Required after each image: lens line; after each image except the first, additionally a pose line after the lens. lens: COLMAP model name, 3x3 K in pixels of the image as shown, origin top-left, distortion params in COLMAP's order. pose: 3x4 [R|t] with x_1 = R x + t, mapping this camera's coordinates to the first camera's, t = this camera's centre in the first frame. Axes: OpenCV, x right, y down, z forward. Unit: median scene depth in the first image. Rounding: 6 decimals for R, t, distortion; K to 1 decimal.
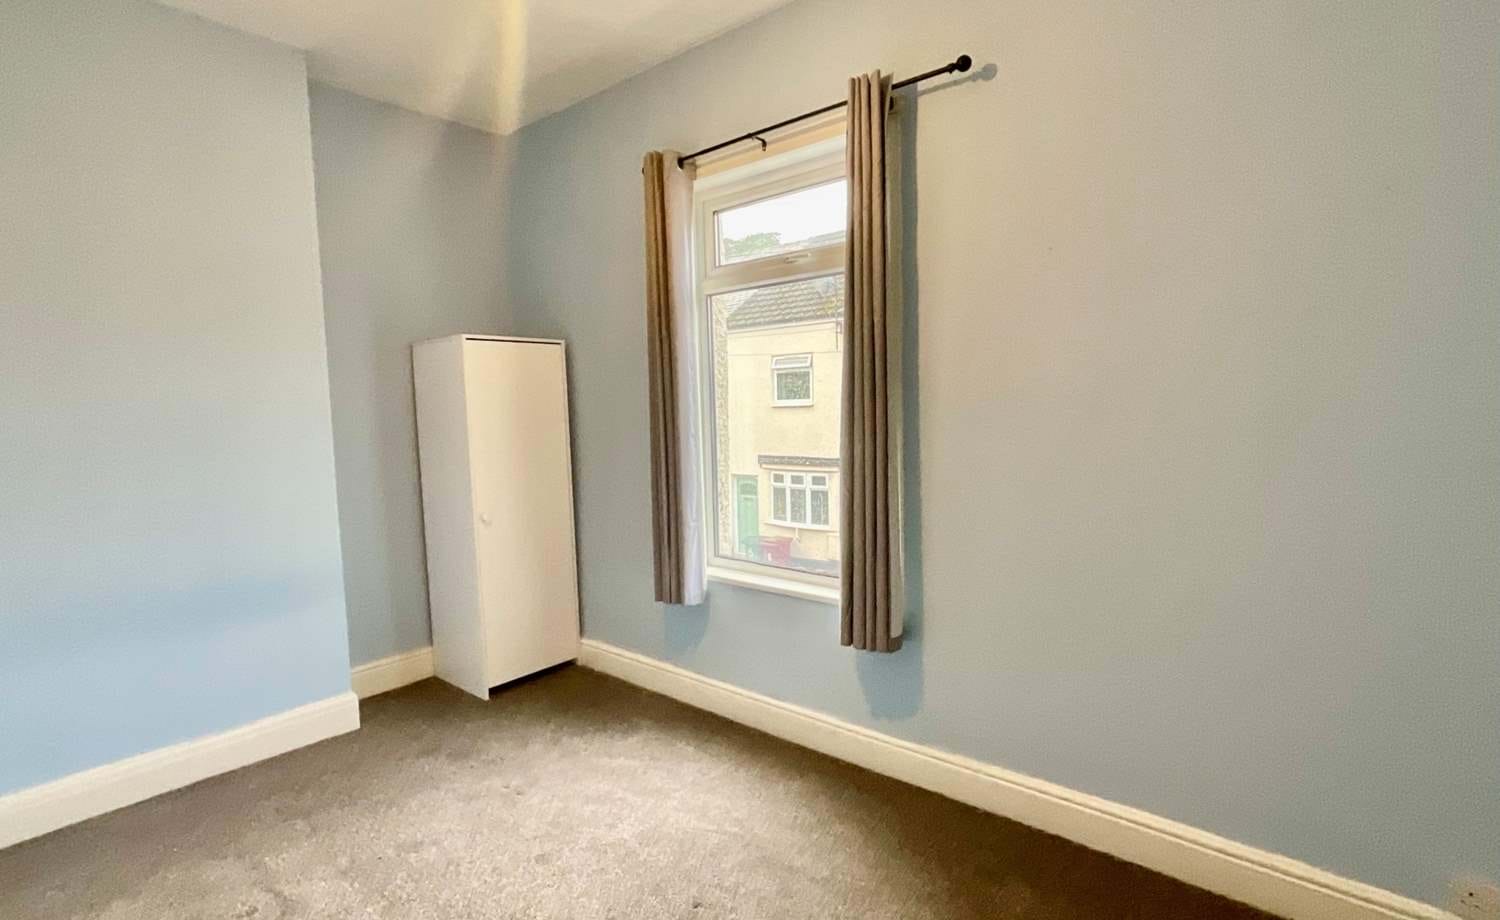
lens RADIAL K [[697.3, 0, 798.1], [0, 697.3, 451.5], [0, 0, 1]] dist [0.000180, 0.000002]
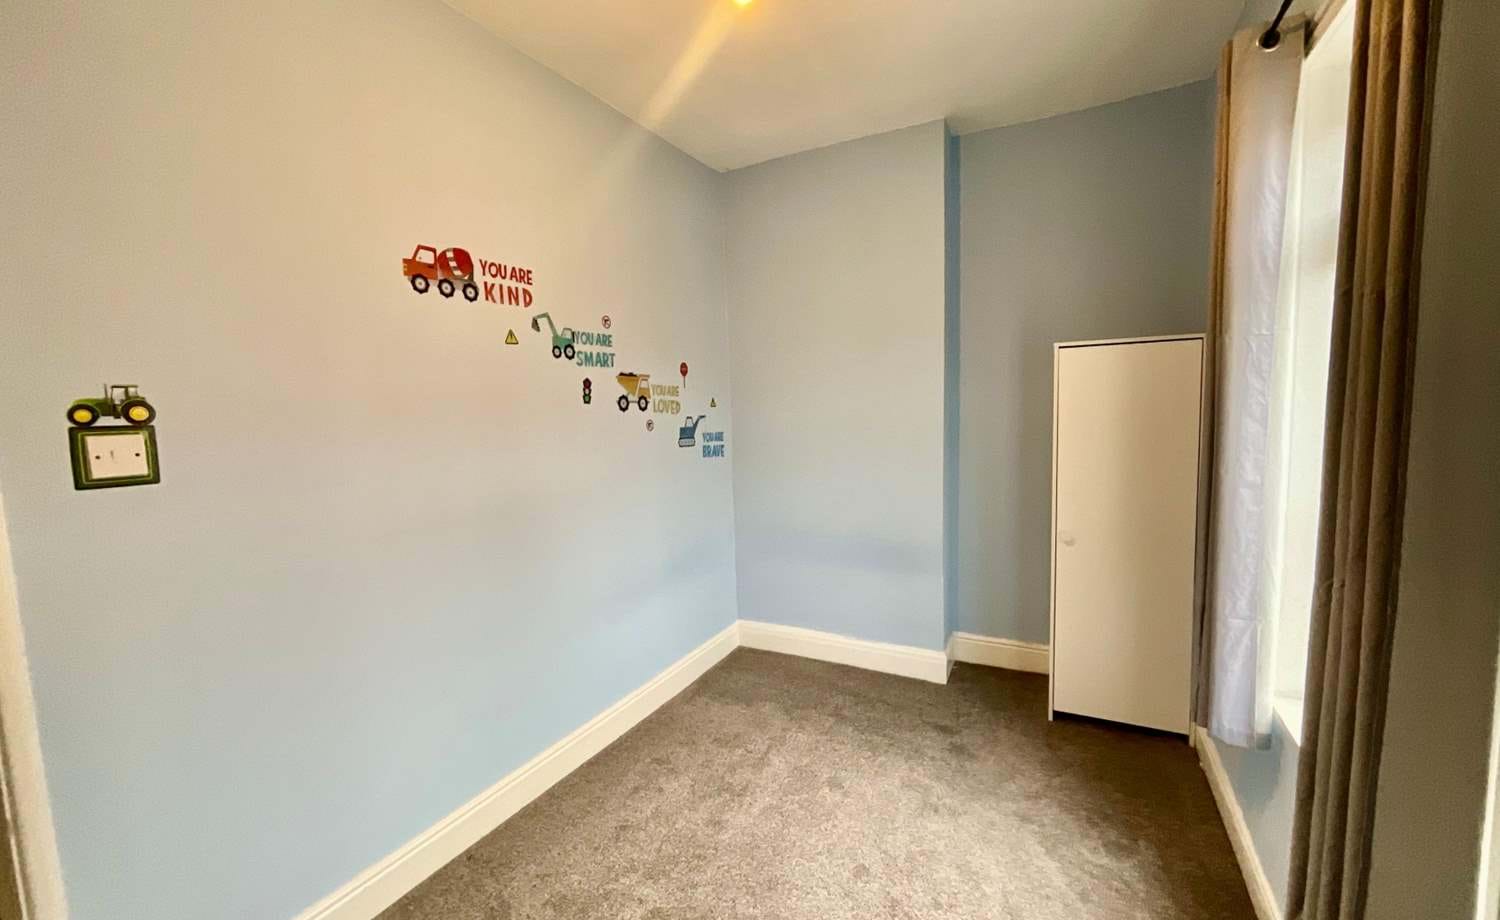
lens RADIAL K [[623.6, 0, 750.0], [0, 623.6, 460.0], [0, 0, 1]] dist [0.001437, 0.000430]
pose [[0.180420, 0.112709, -0.977111, 0.337446], [-0.046368, 0.993283, 0.106013, -0.090432], [0.982496, 0.026179, 0.184435, 0.486951]]
